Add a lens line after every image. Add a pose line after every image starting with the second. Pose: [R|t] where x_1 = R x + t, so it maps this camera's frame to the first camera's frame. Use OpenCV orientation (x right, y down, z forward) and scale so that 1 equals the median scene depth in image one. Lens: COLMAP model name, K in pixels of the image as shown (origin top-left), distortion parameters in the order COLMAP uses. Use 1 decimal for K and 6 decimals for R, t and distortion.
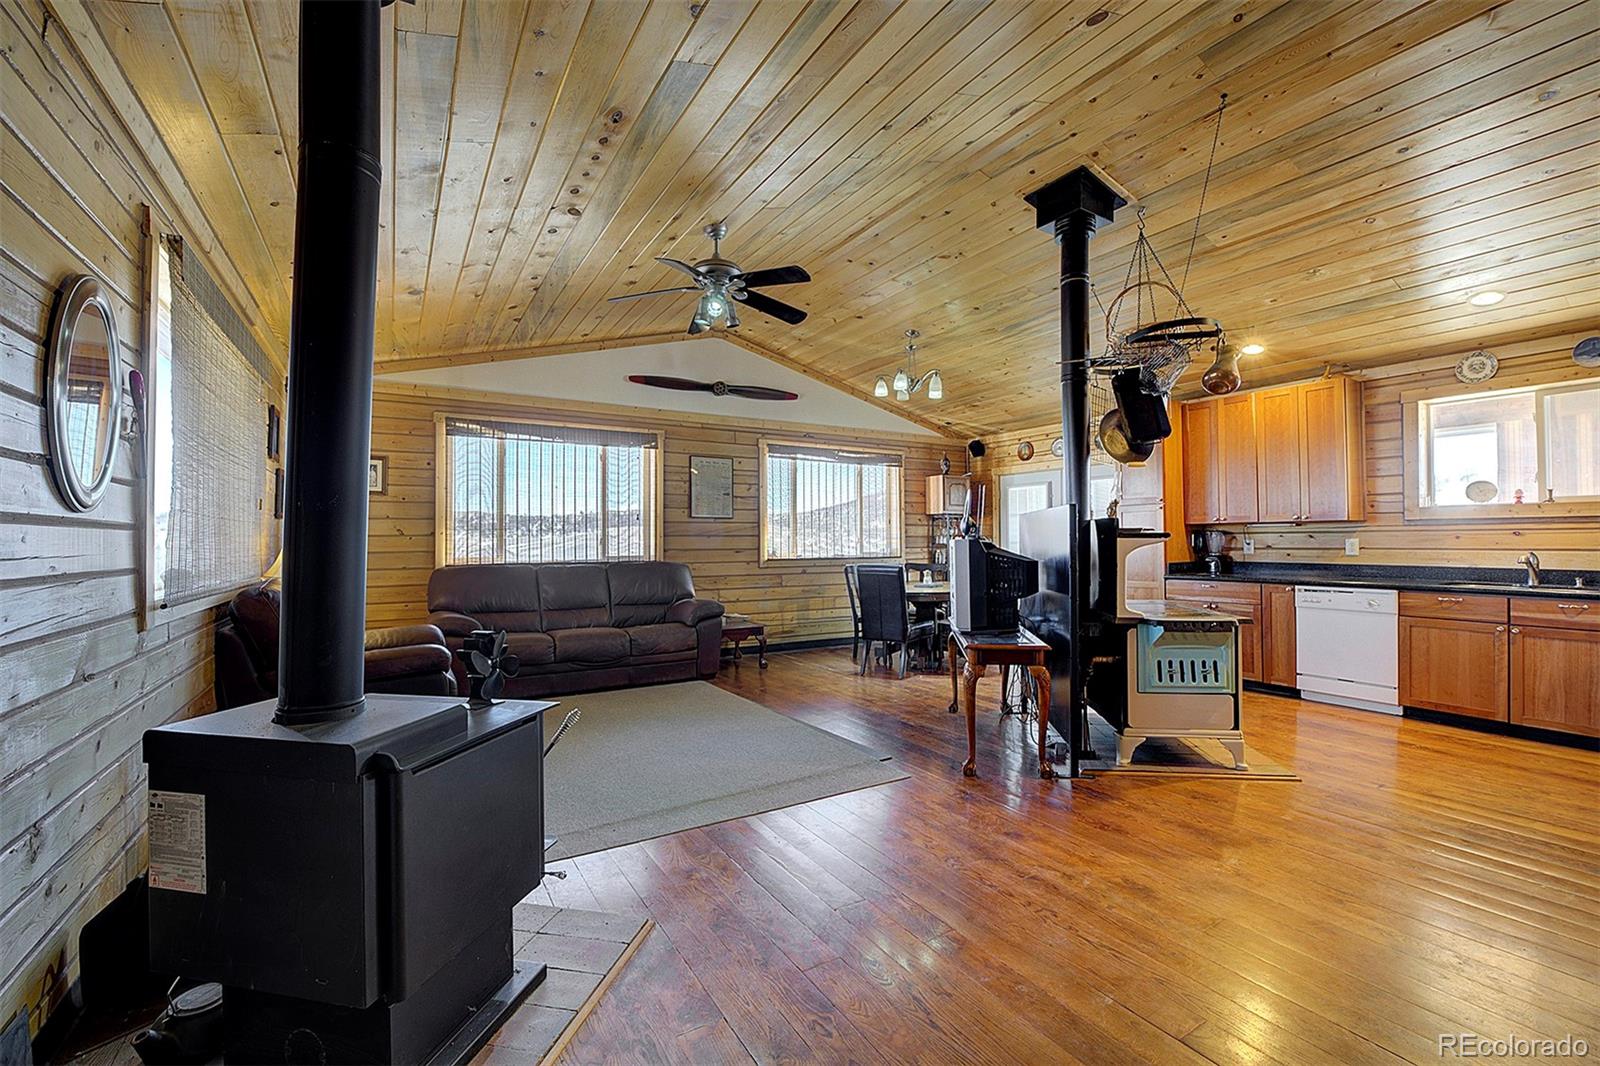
lens RADIAL K [[677.5, 0, 801.0], [0, 677.5, 534.6], [0, 0, 1]] dist [-0.016469, 0.000476]
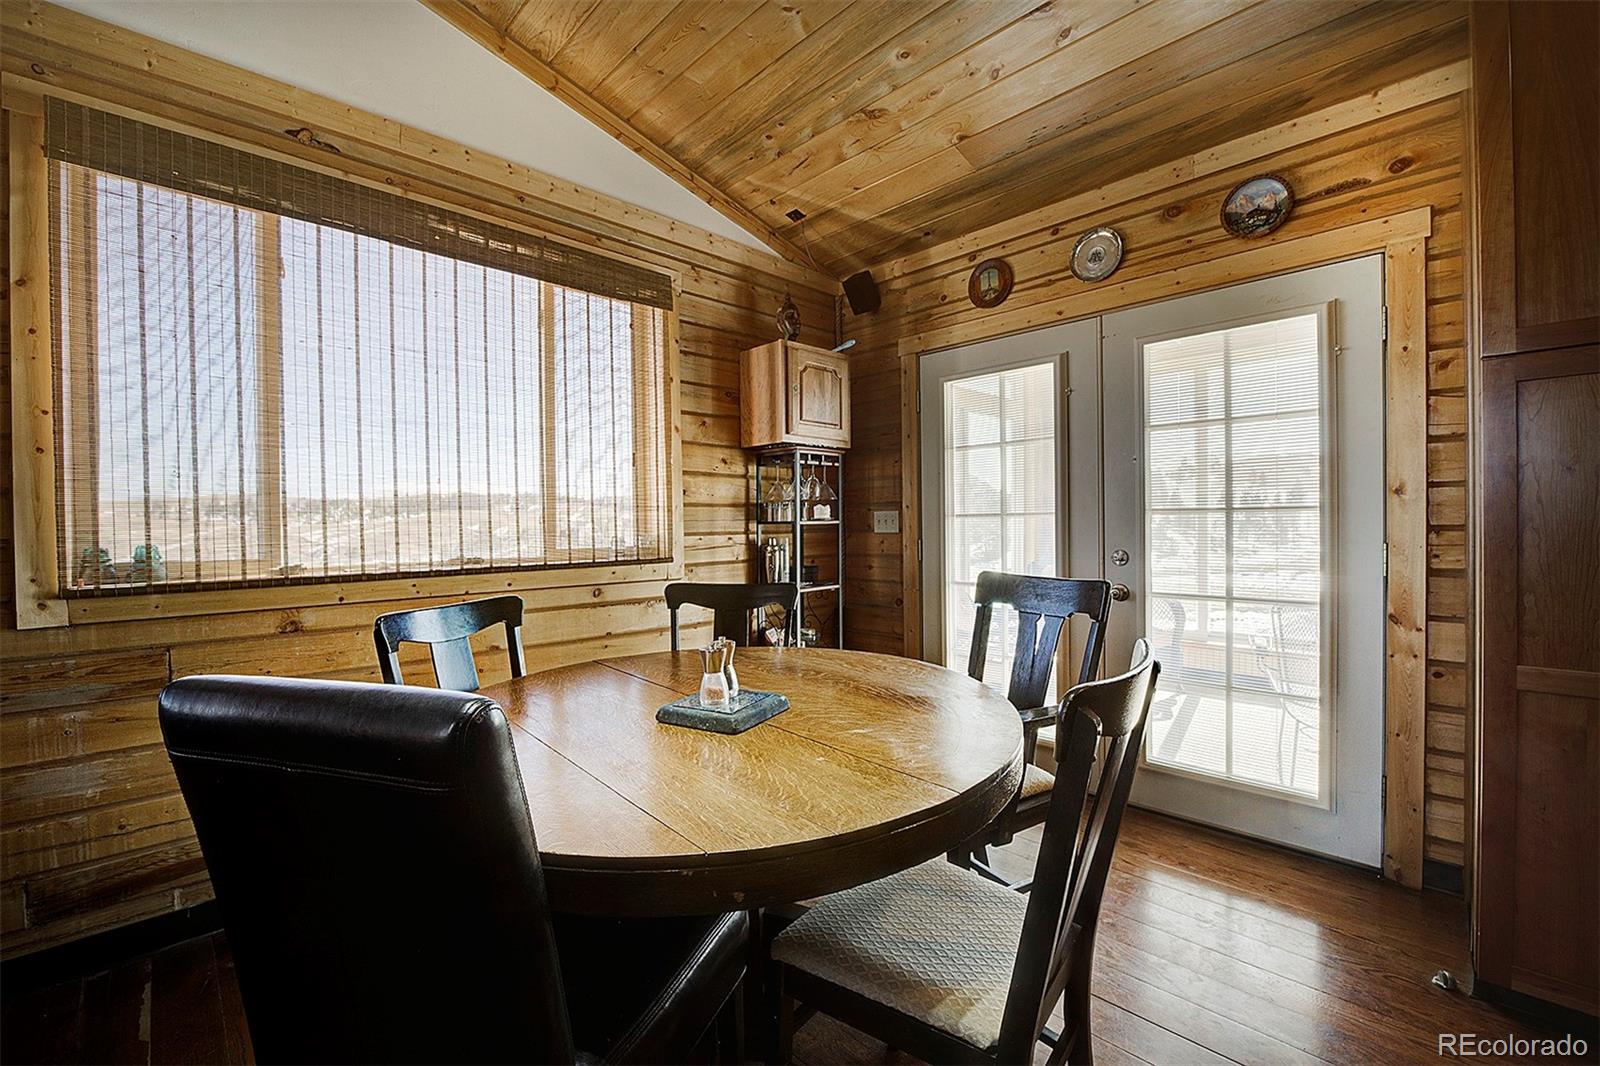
lens RADIAL K [[663.5, 0, 807.8], [0, 663.5, 530.4], [0, 0, 1]] dist [-0.012262, -0.000042]
pose [[0.968300, -0.013691, 0.249414, 0.208014], [0.008313, 0.999710, 0.022604, 0.016874], [-0.249651, -0.019814, 0.968133, 1.028447]]
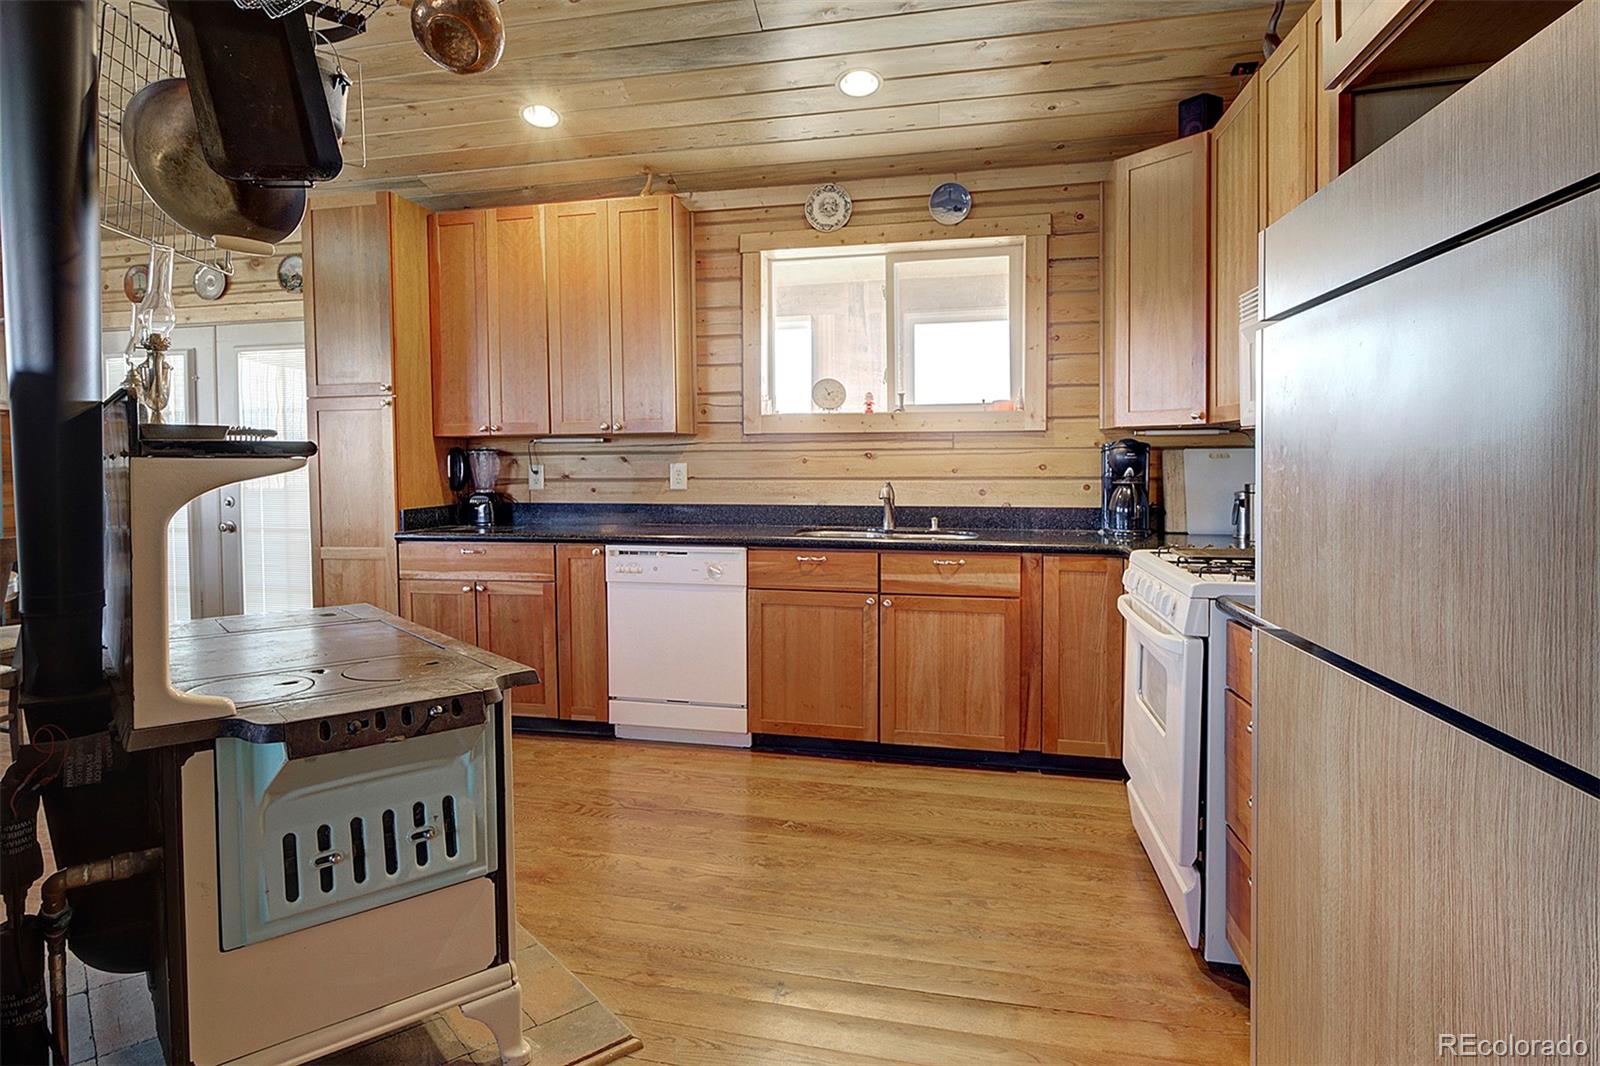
lens RADIAL K [[909.9, 0, 726.4], [0, 909.9, 491.6], [0, 0, 1]] dist [-0.004963, -0.001561]
pose [[0.706203, -0.021465, 0.707684, 0.260546], [-0.002748, 0.999450, 0.033057, 0.004601], [-0.708004, -0.025289, 0.705755, 0.380257]]
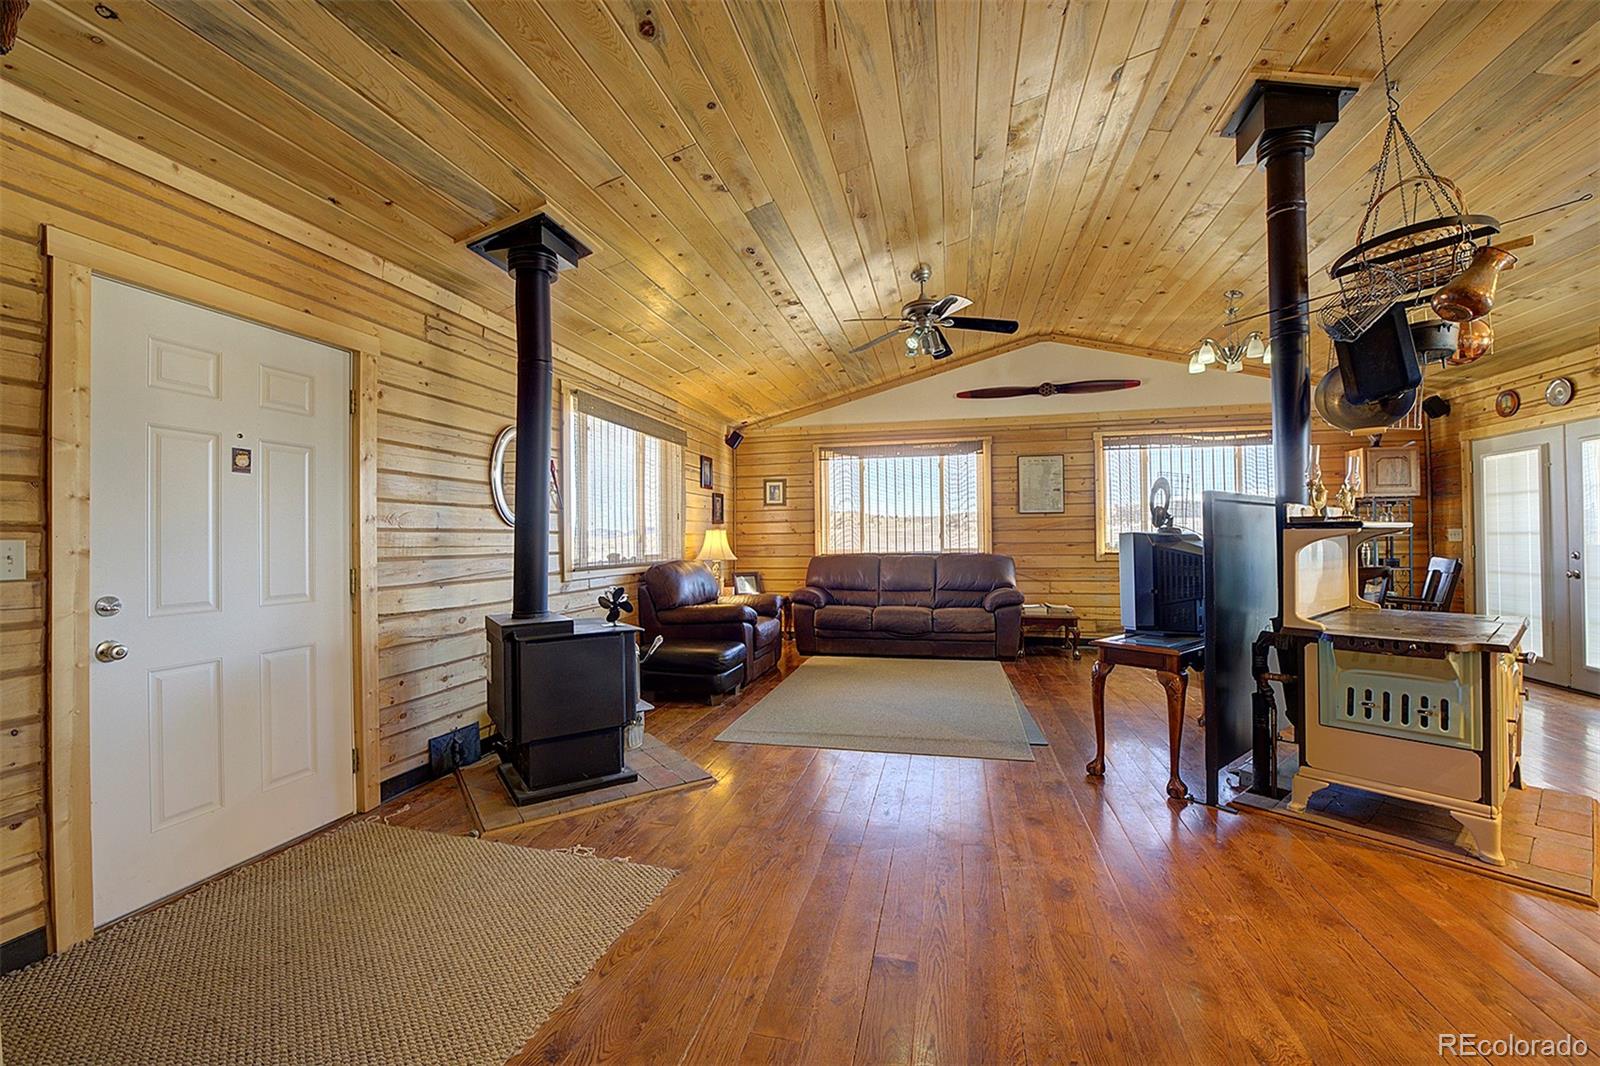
lens RADIAL K [[638.8, 0, 800.0], [0, 638.8, 533.0], [0, 0, 1]] dist [-0.016637, -0.000187]
pose [[0.714830, -0.010258, -0.699223, 0.408423], [0.014518, 0.999895, 0.000172, 0.001093], [0.699148, -0.010274, 0.714903, 0.035676]]
